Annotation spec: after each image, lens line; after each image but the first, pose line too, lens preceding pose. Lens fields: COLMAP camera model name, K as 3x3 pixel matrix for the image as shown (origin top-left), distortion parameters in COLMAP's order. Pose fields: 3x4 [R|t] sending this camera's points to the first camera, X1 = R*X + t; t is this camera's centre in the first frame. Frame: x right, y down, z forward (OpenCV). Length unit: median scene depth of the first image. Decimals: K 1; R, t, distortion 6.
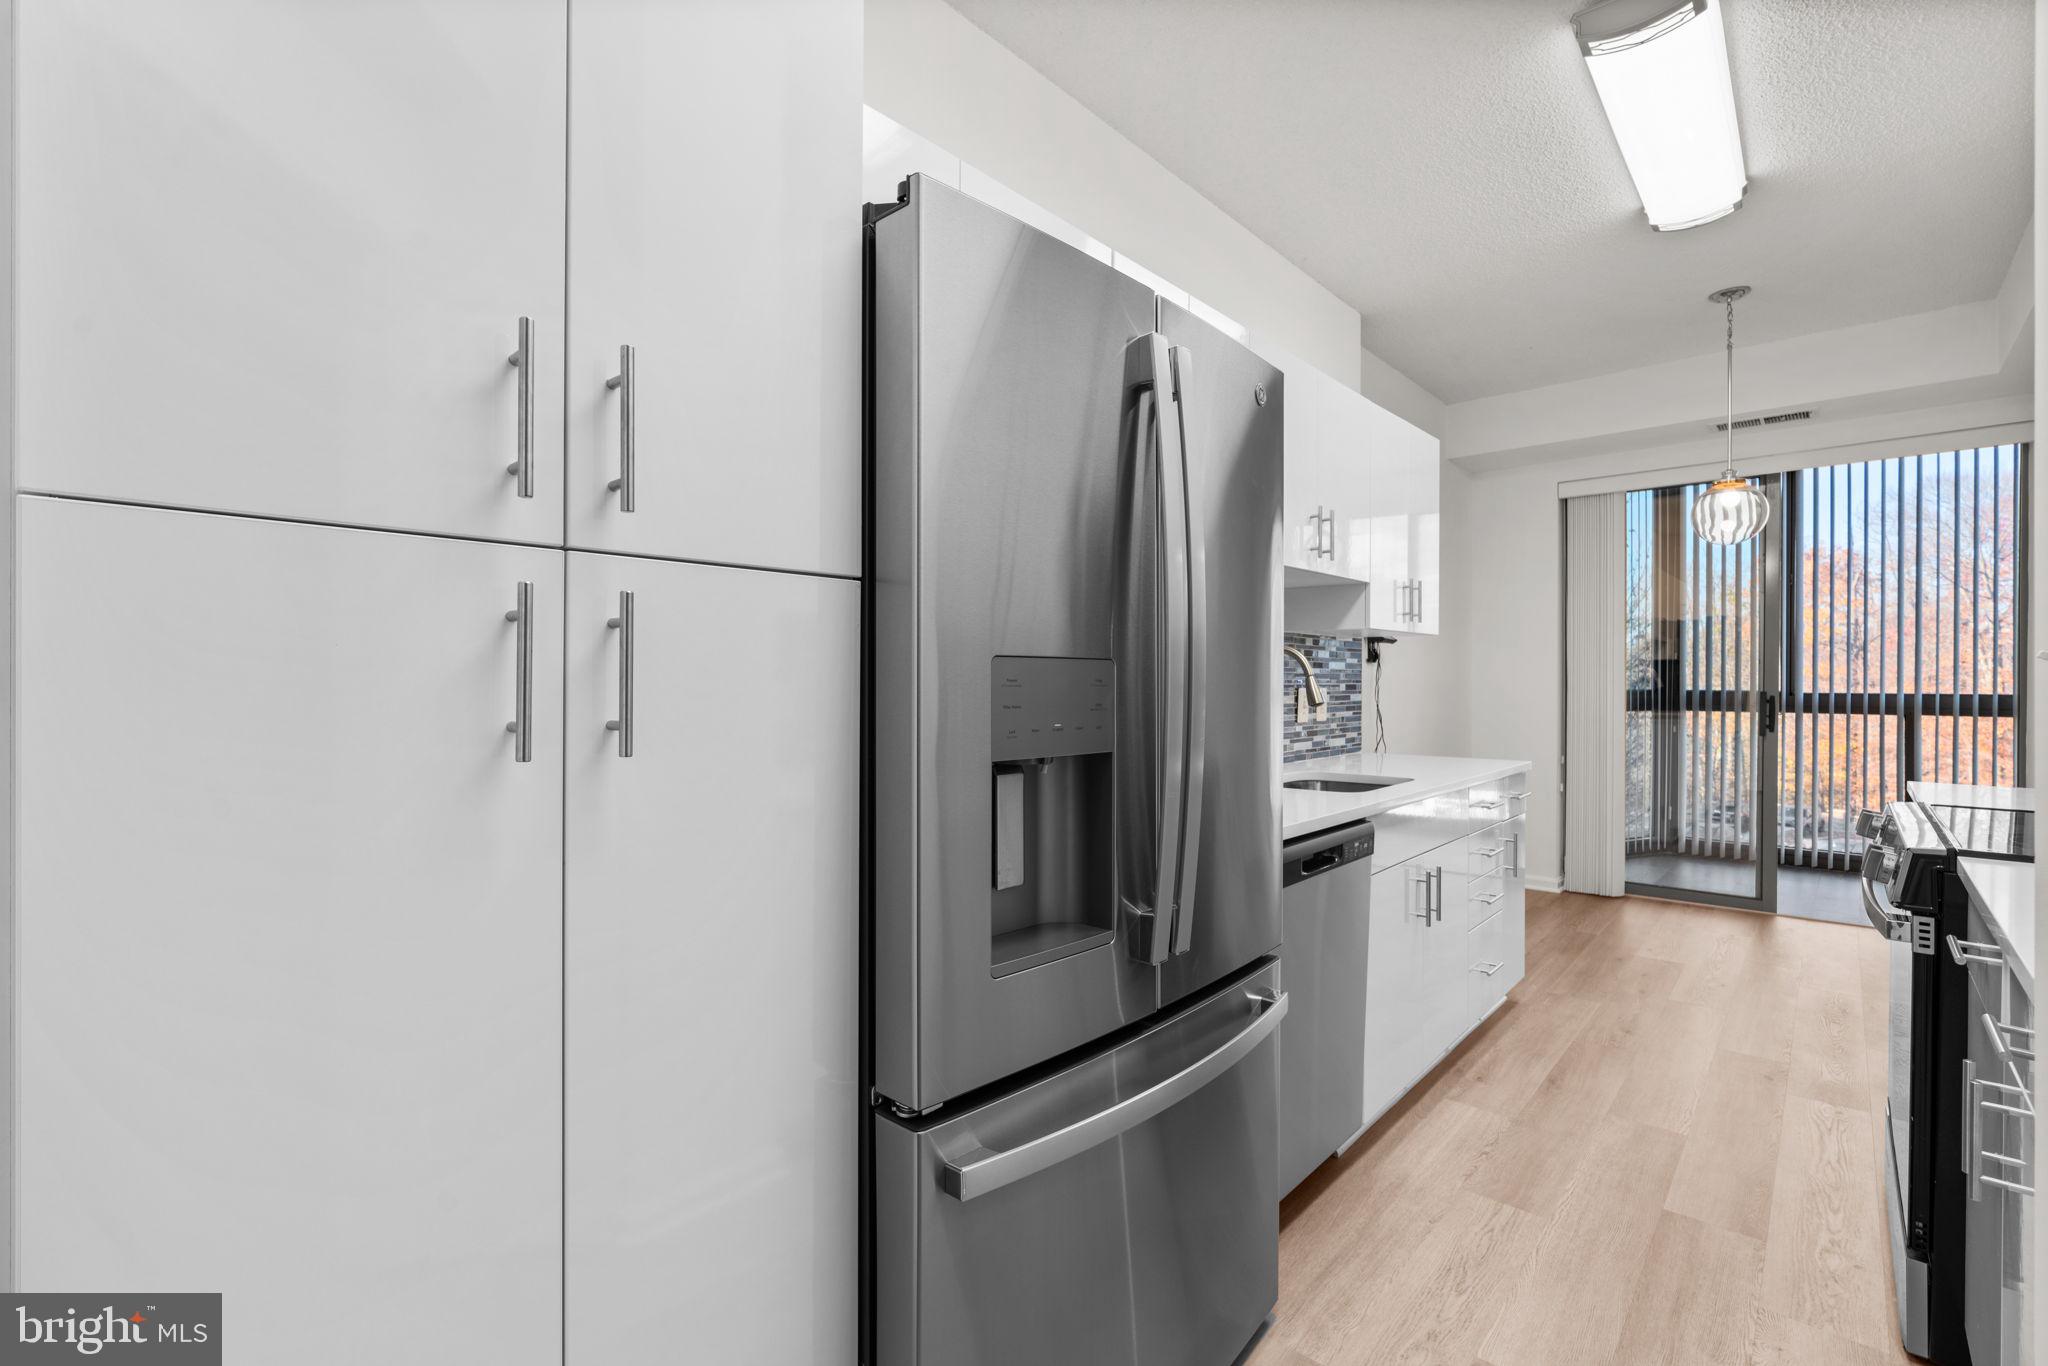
lens RADIAL K [[923.2, 0, 1024.0], [0, 923.2, 683.0], [0, 0, 1]] dist [-0.003478, 0.000571]
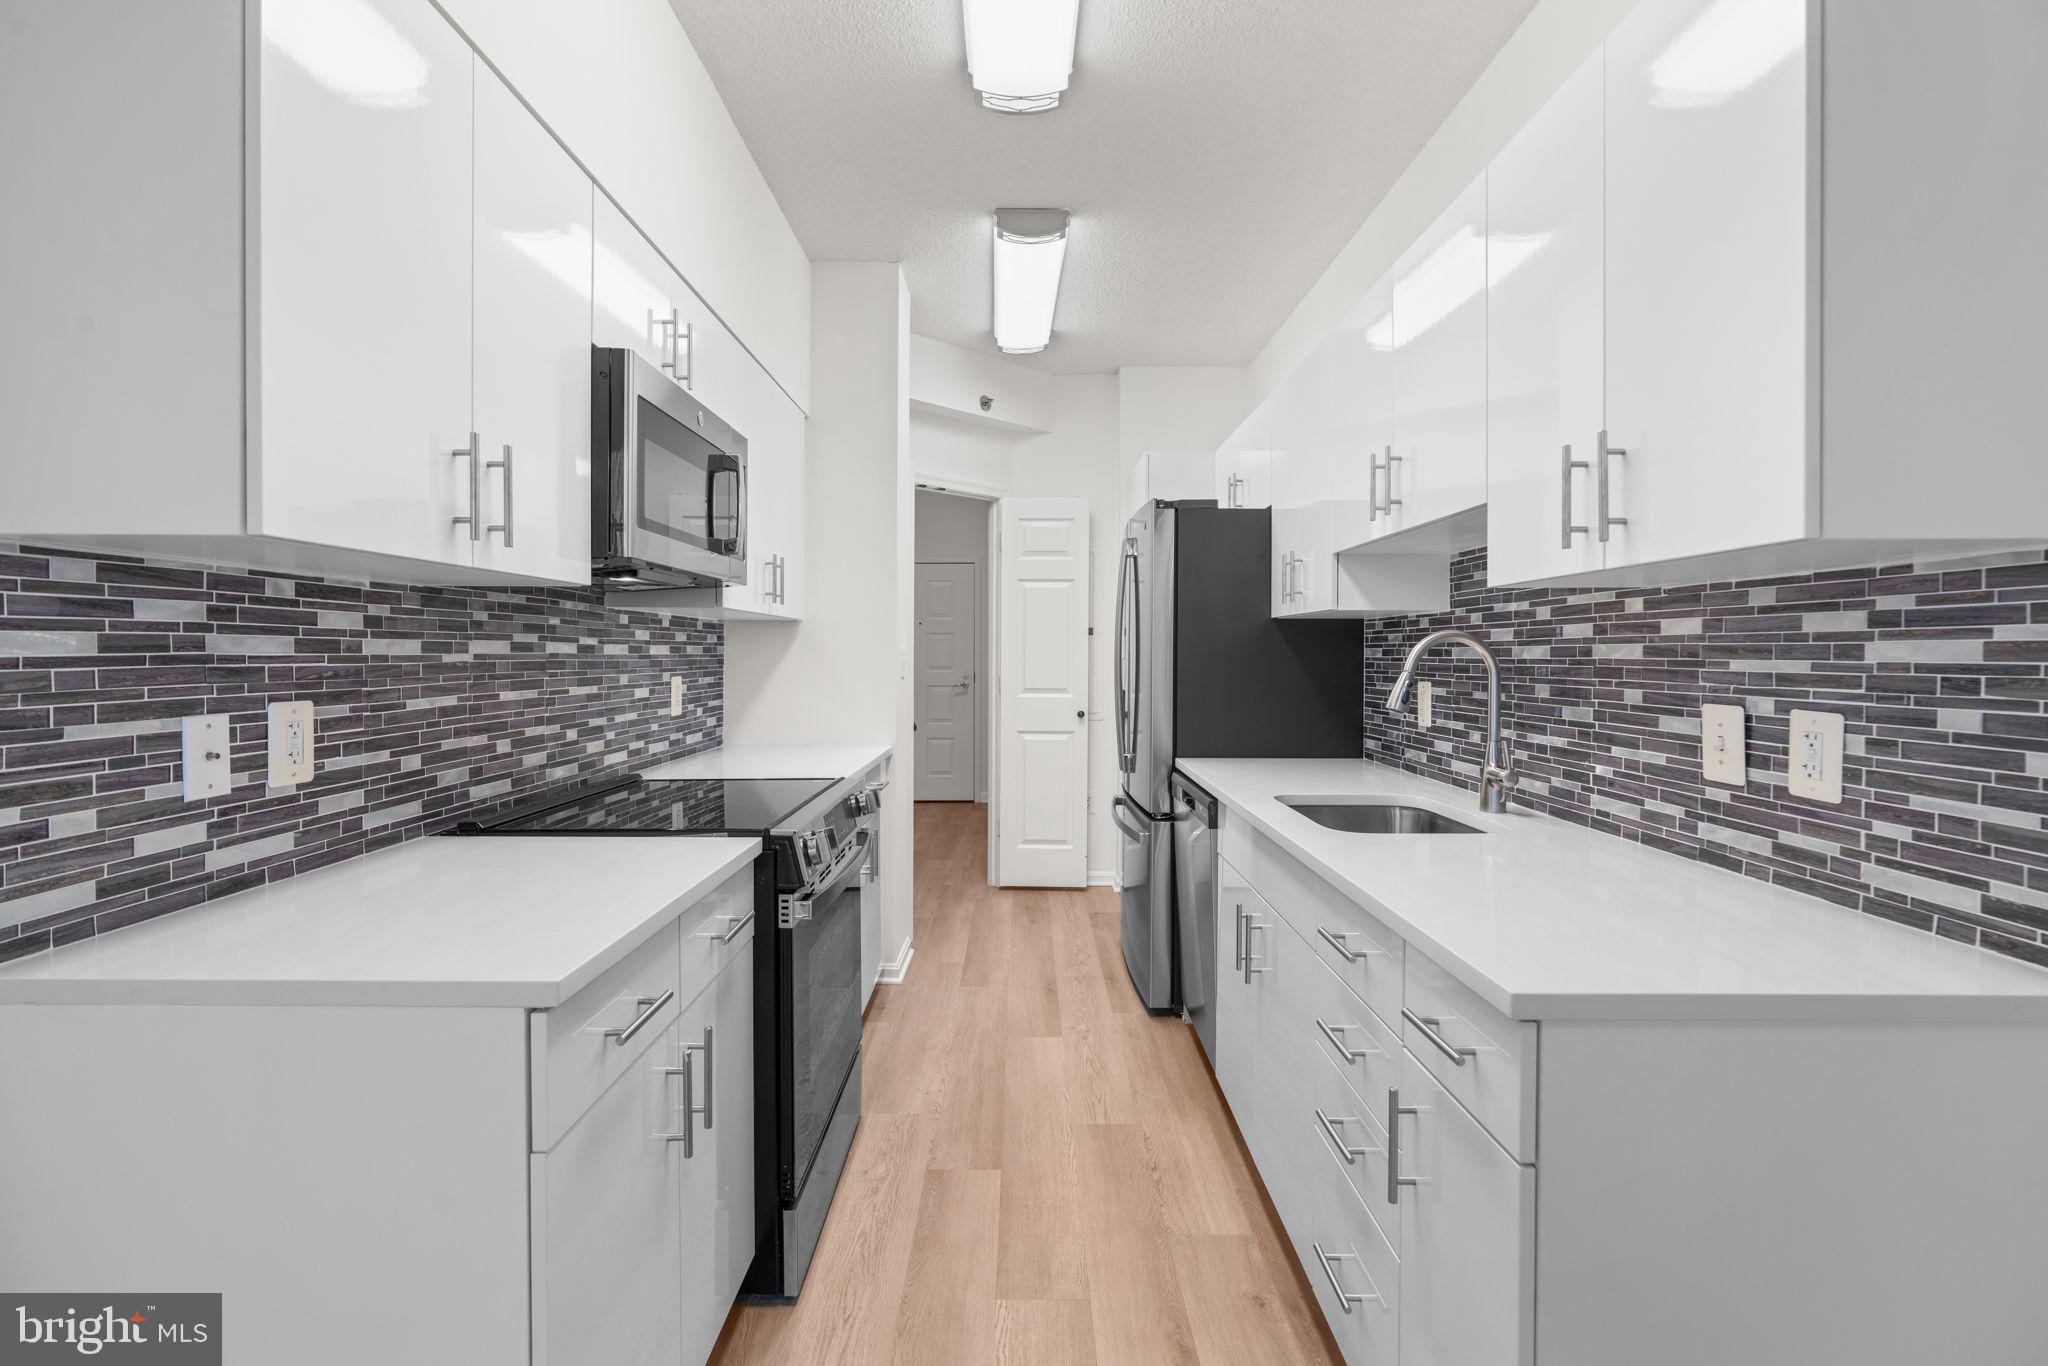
lens RADIAL K [[923.2, 0, 1024.0], [0, 923.2, 683.0], [0, 0, 1]] dist [-0.003478, 0.000571]
pose [[-0.747990, 0.019585, -0.663420, 1.312487], [-0.000215, 0.999557, 0.029750, -0.028003], [0.663709, 0.022396, -0.747655, 1.725337]]
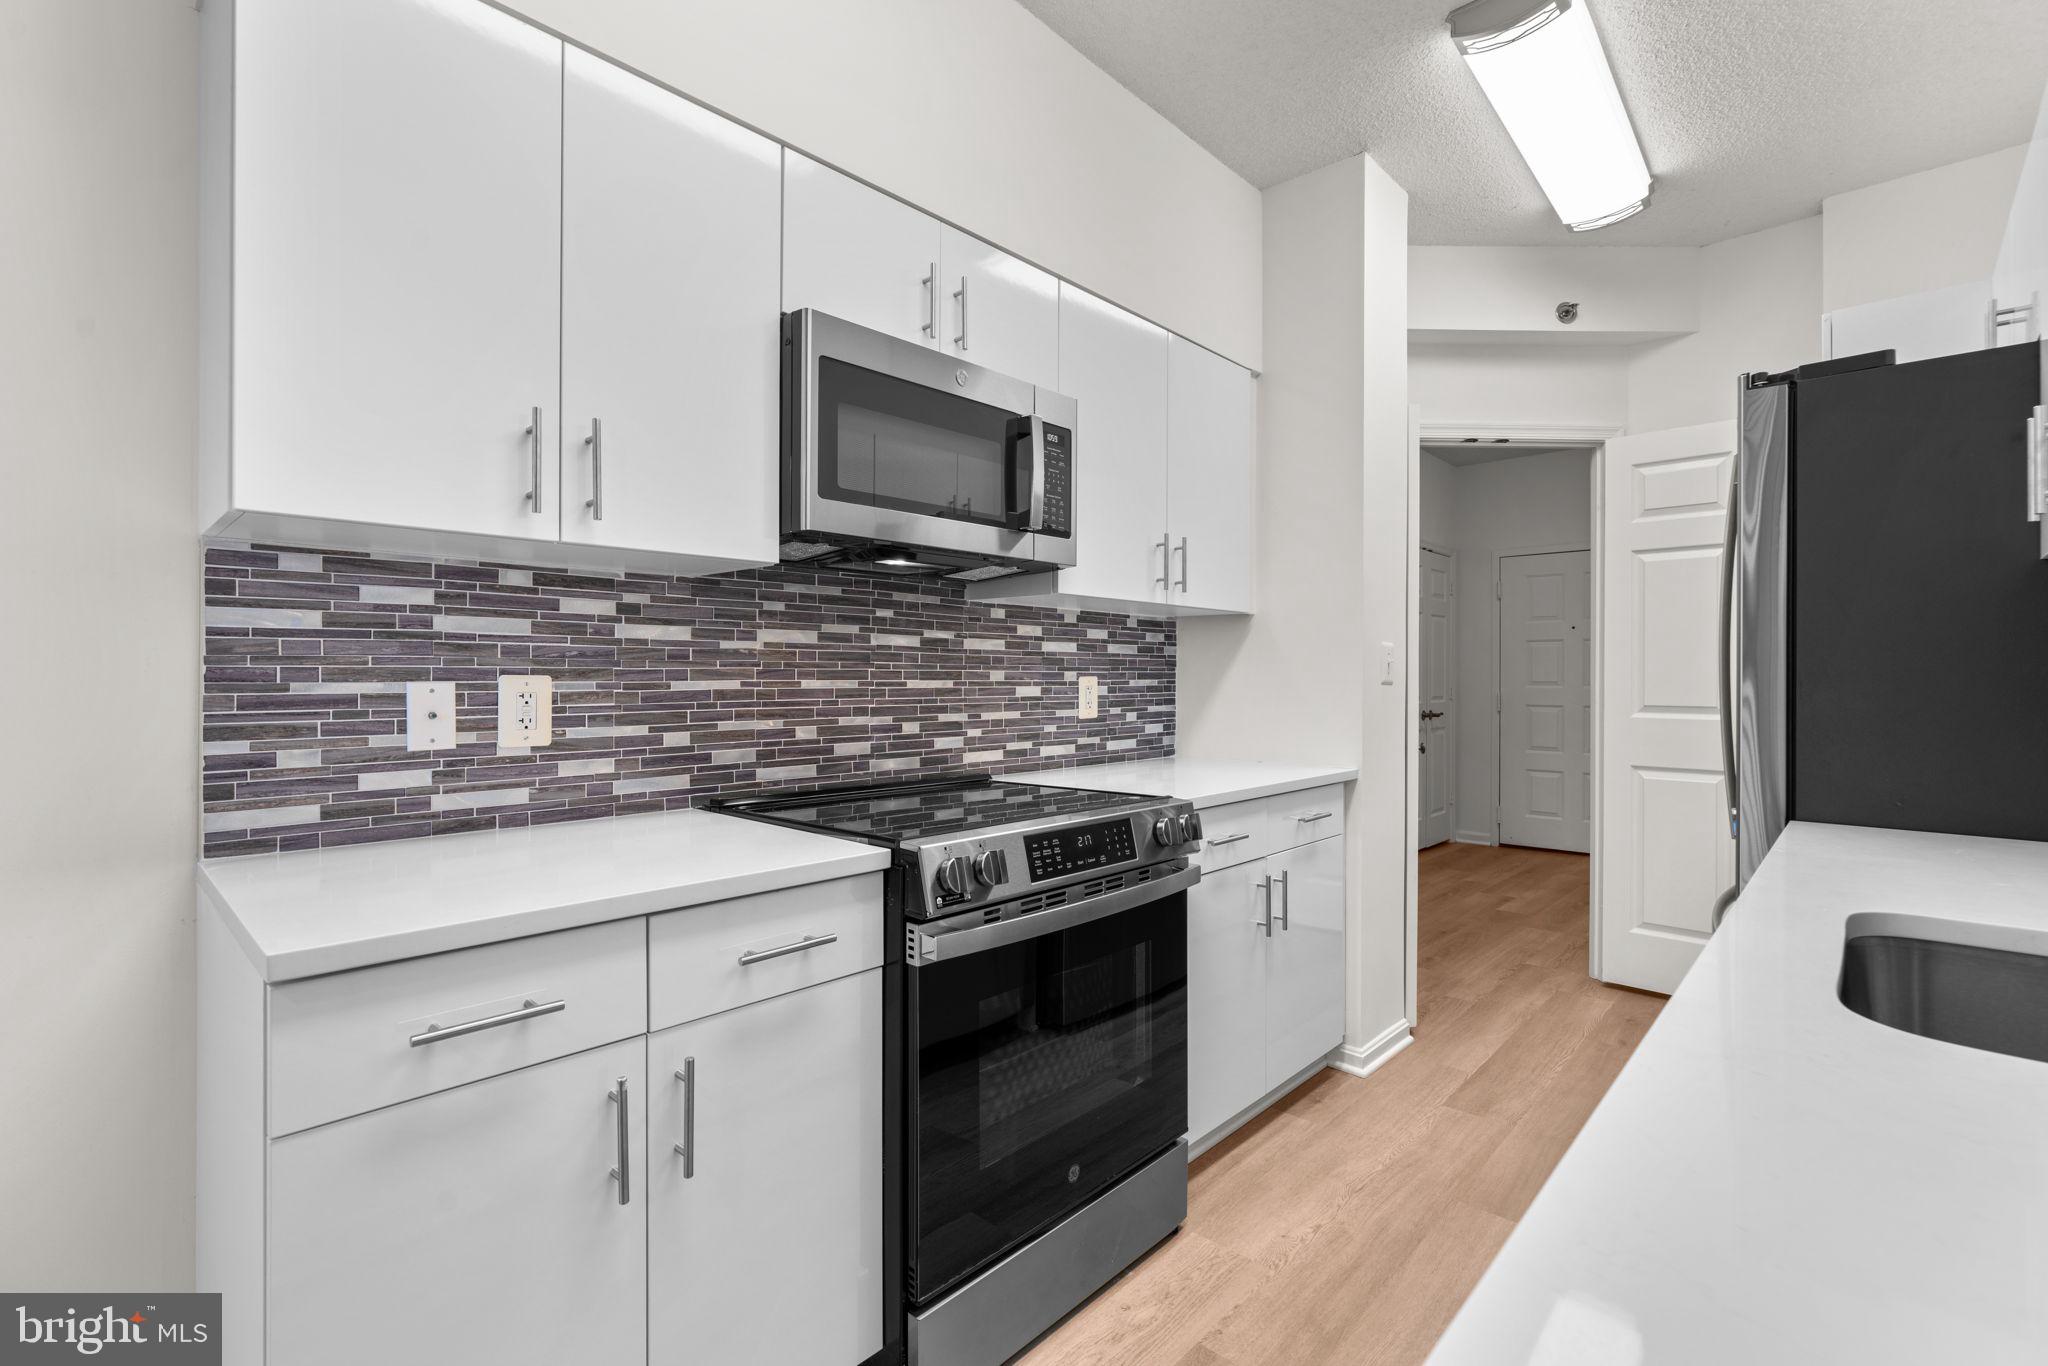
lens RADIAL K [[918.1, 0, 1020.8], [0, 918.1, 687.6], [0, 0, 1]] dist [-0.013001, -0.000100]
pose [[-0.999528, -0.000895, 0.030706, 0.844609], [-0.000626, 0.999961, 0.008781, 0.007465], [-0.030713, 0.008758, -0.999490, 1.634481]]
